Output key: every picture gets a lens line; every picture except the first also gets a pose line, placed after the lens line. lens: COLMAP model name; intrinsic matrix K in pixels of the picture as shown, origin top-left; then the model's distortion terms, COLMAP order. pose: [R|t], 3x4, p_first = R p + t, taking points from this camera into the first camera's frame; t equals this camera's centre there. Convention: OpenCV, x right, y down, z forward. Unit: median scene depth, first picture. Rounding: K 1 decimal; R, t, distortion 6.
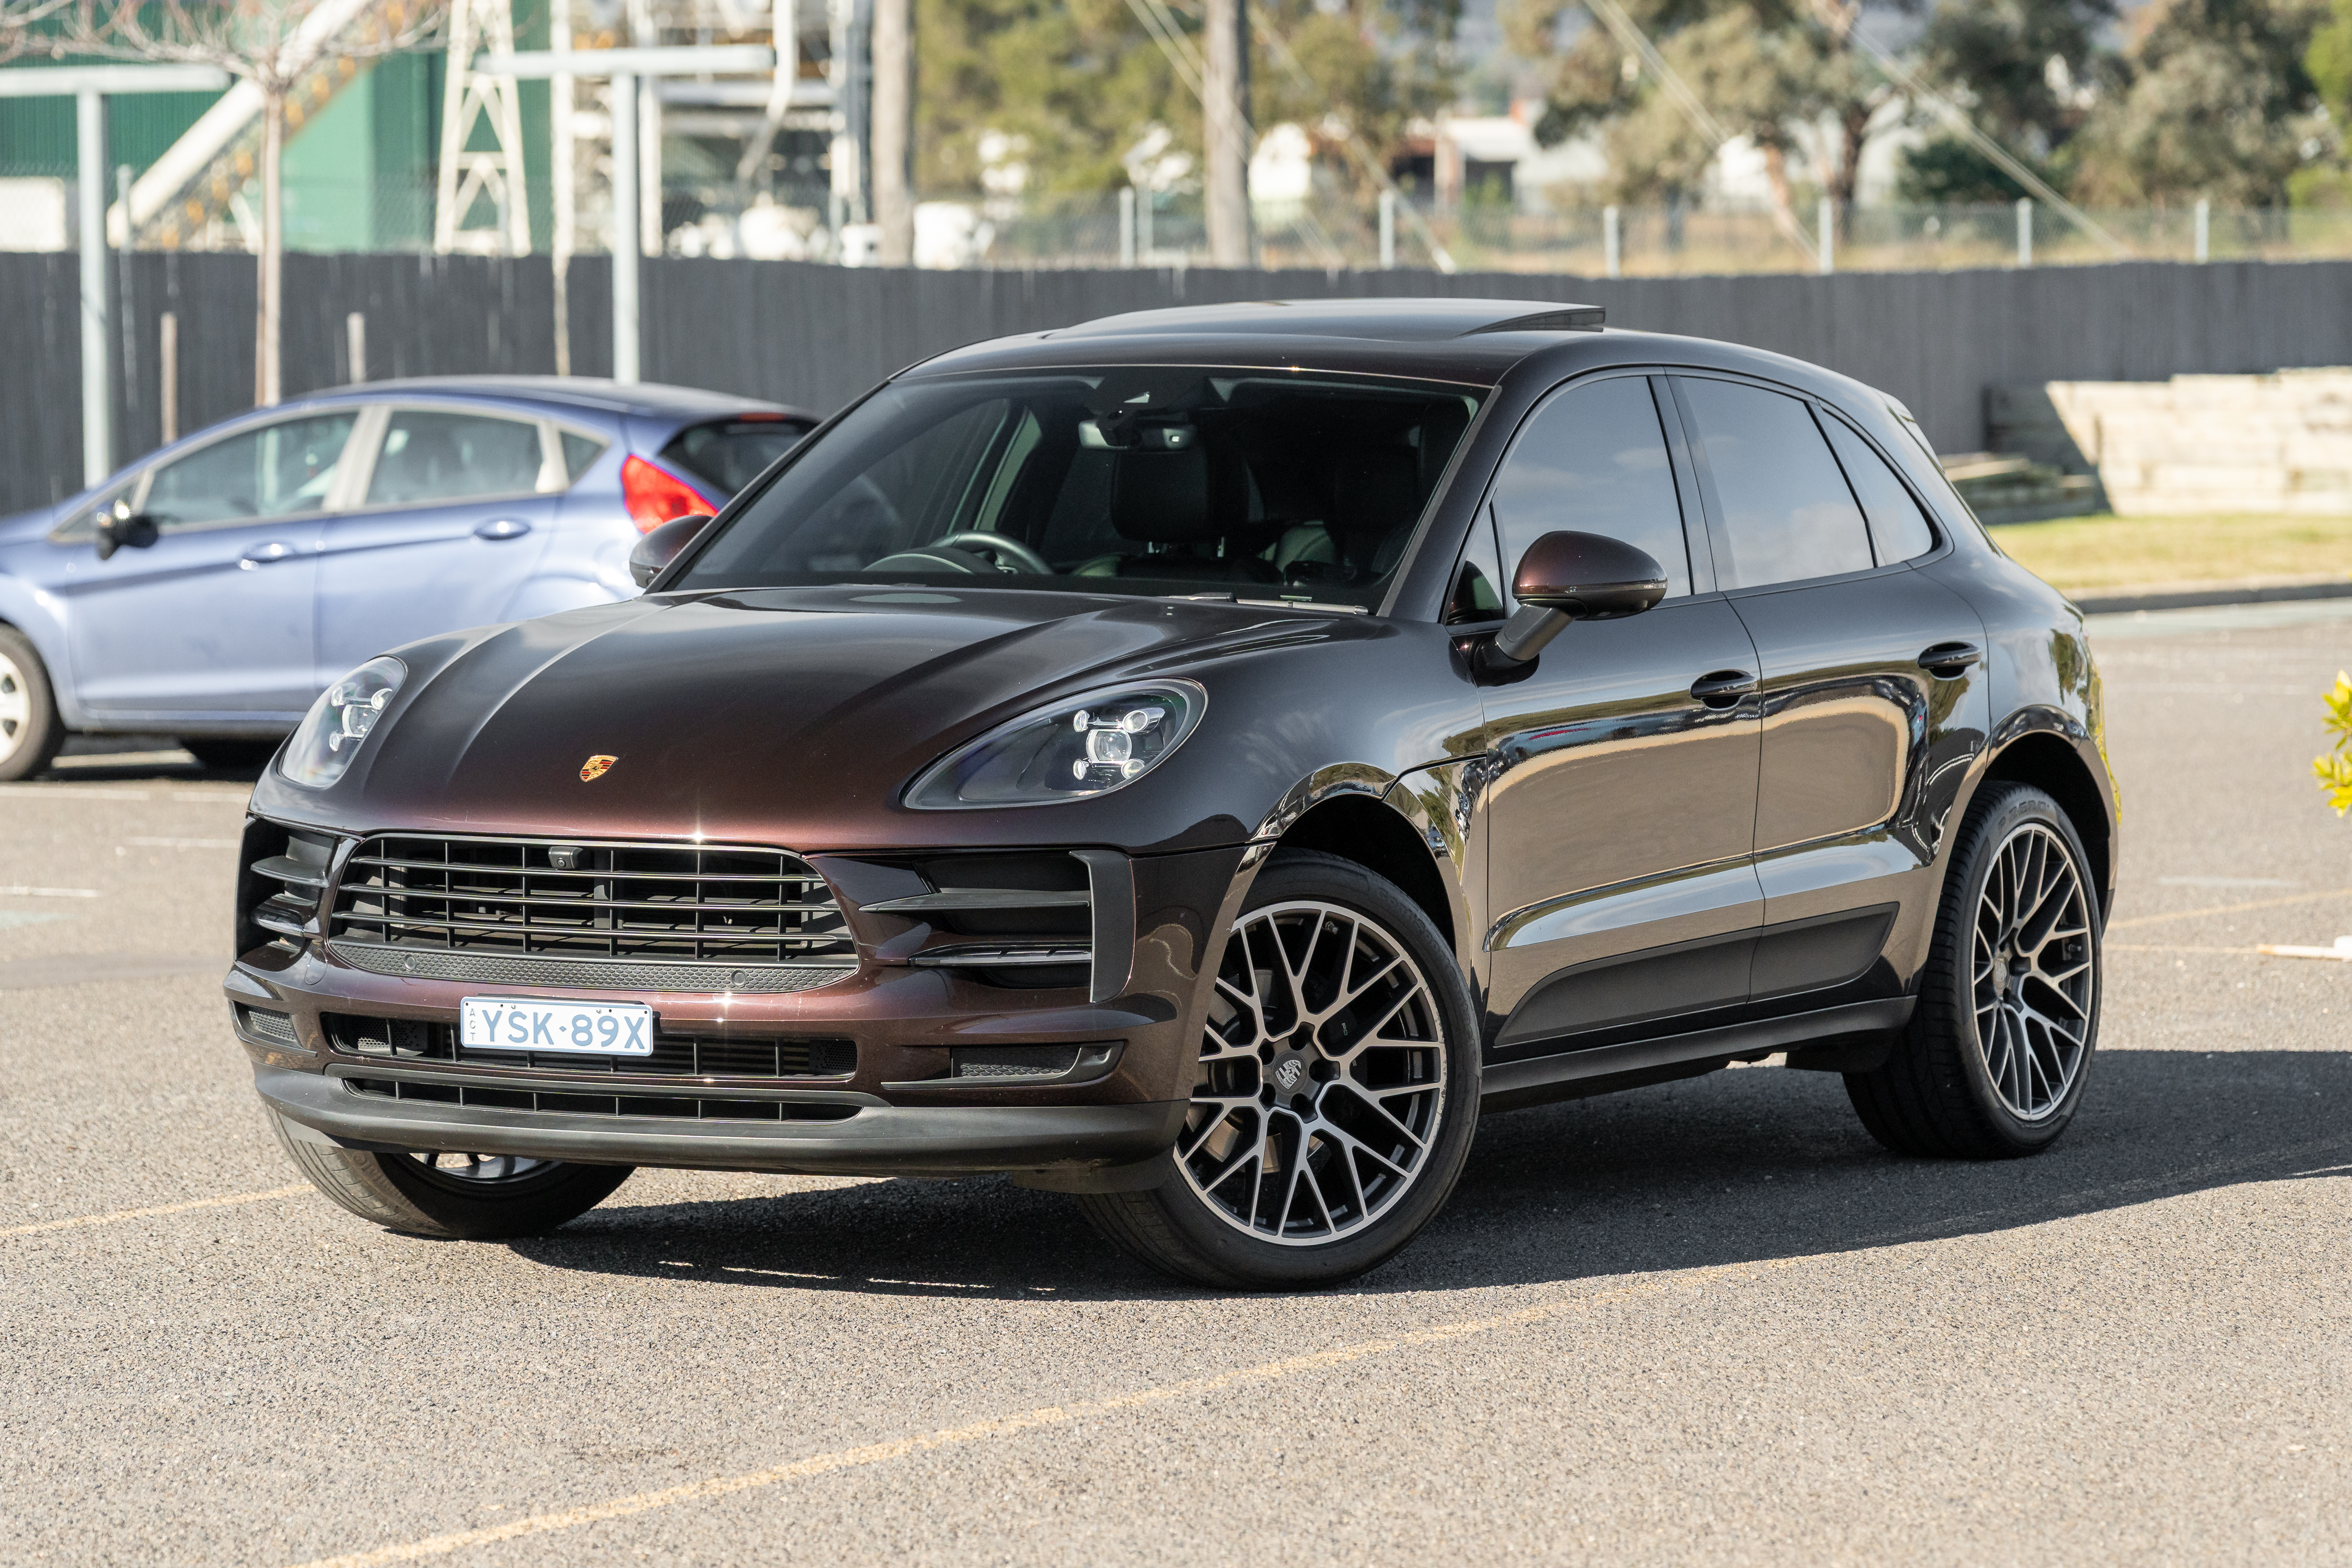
lens RADIAL K [[7494.6, 0, 1176.0], [0, 7494.6, 784.0], [0, 0, 1]] dist [0.093831, 1.831529]
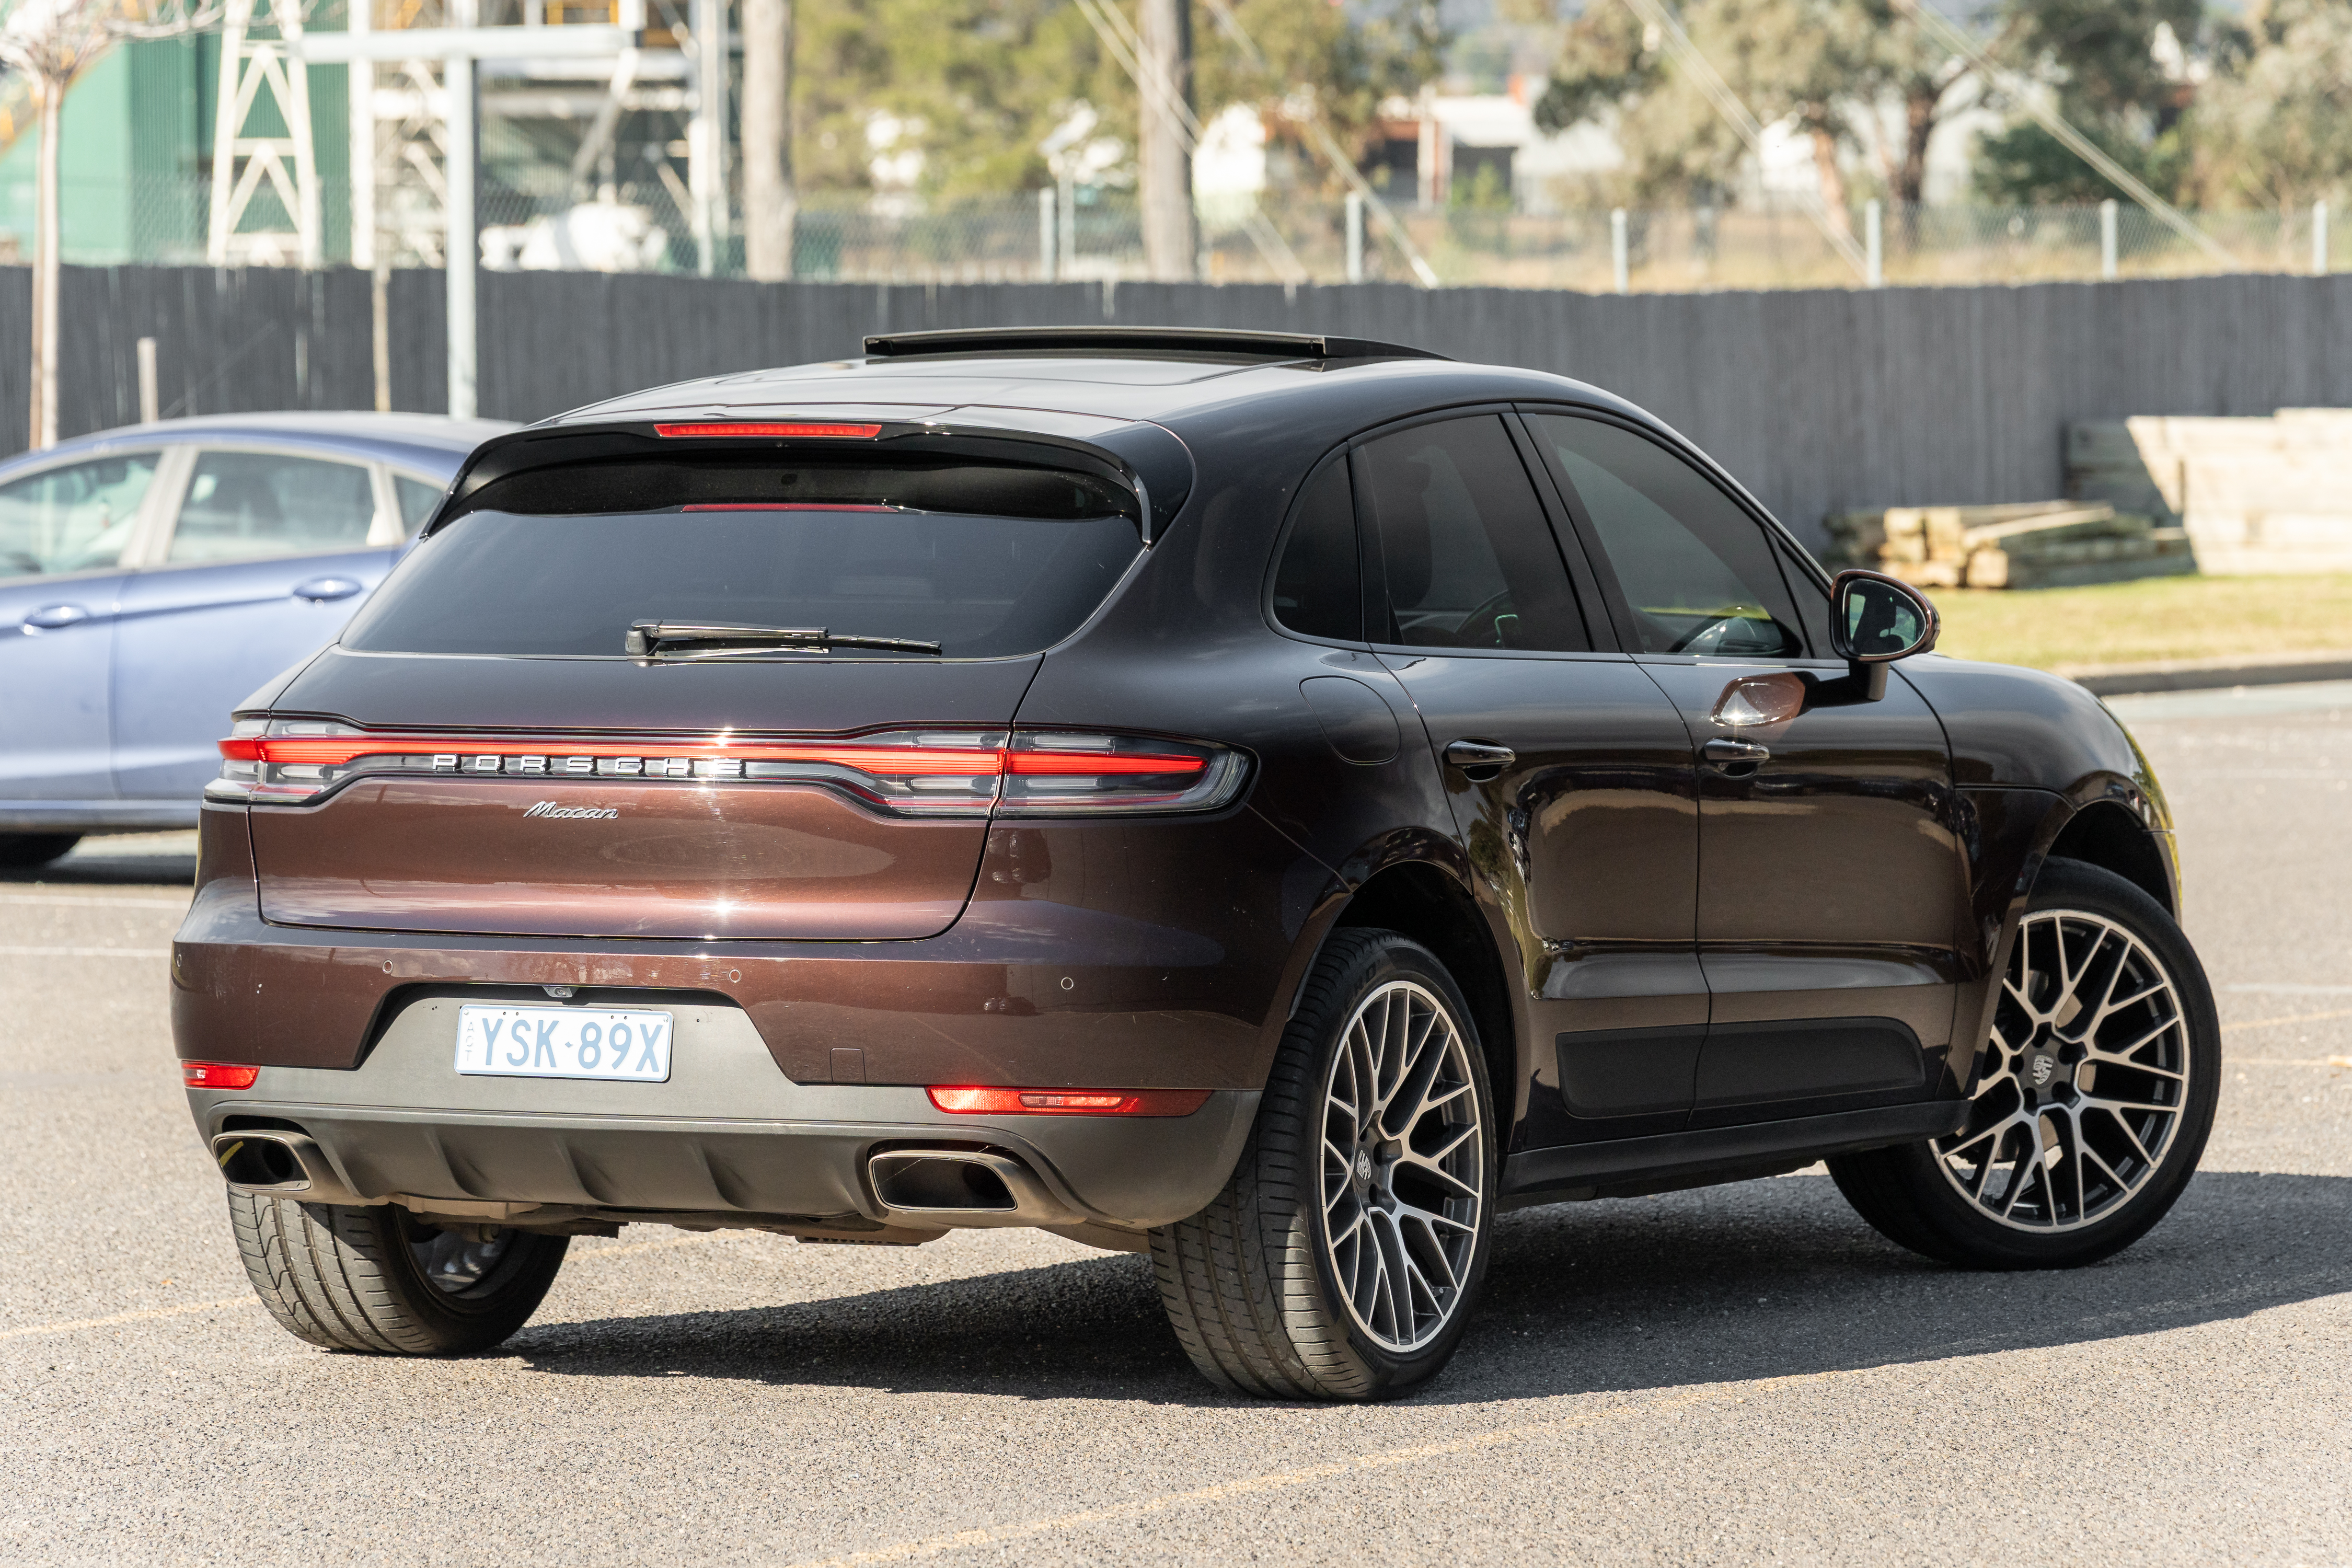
lens RADIAL K [[10103.4, 0, 1176.0], [0, 10103.4, 784.0], [0, 0, 1]] dist [0.165590, 1.094313]
pose [[0.999972, -0.000621, 0.007476, -0.000617], [0.000741, 0.999870, -0.016090, 0.006915], [-0.007465, 0.016095, 0.999843, -0.156193]]
